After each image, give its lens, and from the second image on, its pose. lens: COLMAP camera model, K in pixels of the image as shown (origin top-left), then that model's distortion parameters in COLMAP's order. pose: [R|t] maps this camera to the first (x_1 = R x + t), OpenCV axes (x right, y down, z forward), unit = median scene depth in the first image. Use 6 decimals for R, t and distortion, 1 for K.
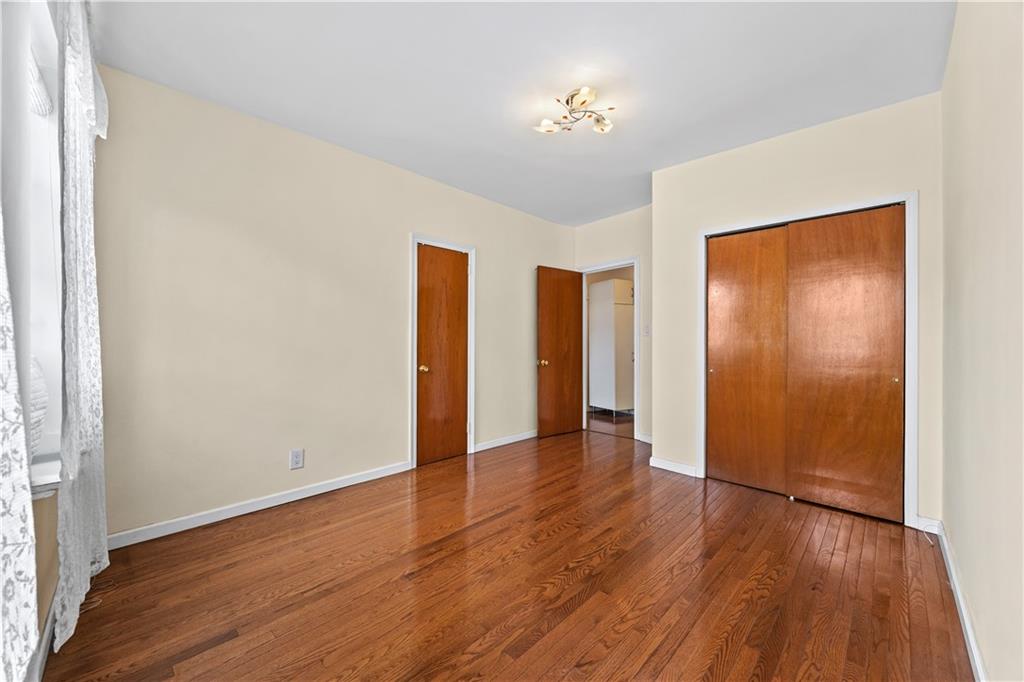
lens RADIAL K [[400.4, 0, 513.9], [0, 400.4, 344.8], [0, 0, 1]] dist [0.002579, 0.000211]
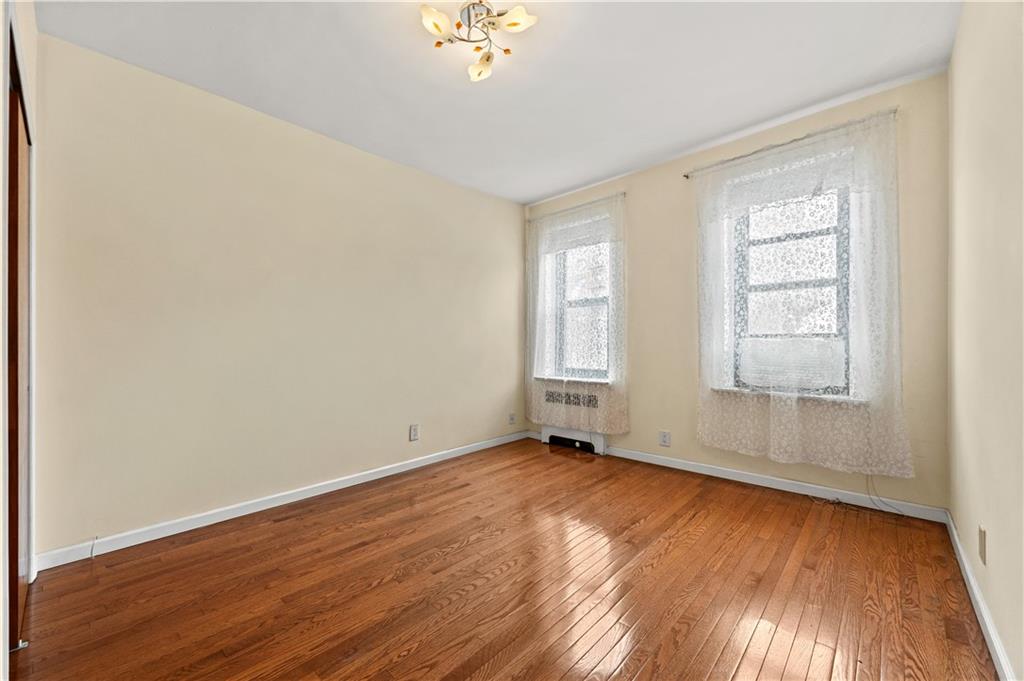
lens RADIAL K [[400.4, 0, 510.5], [0, 400.4, 343.8], [0, 0, 1]] dist [0.002579, 0.000211]
pose [[-0.999769, 0.010324, -0.018852, 0.125692], [0.010402, 0.999938, -0.004023, 0.029788], [0.018809, -0.004218, -0.999814, 2.116165]]
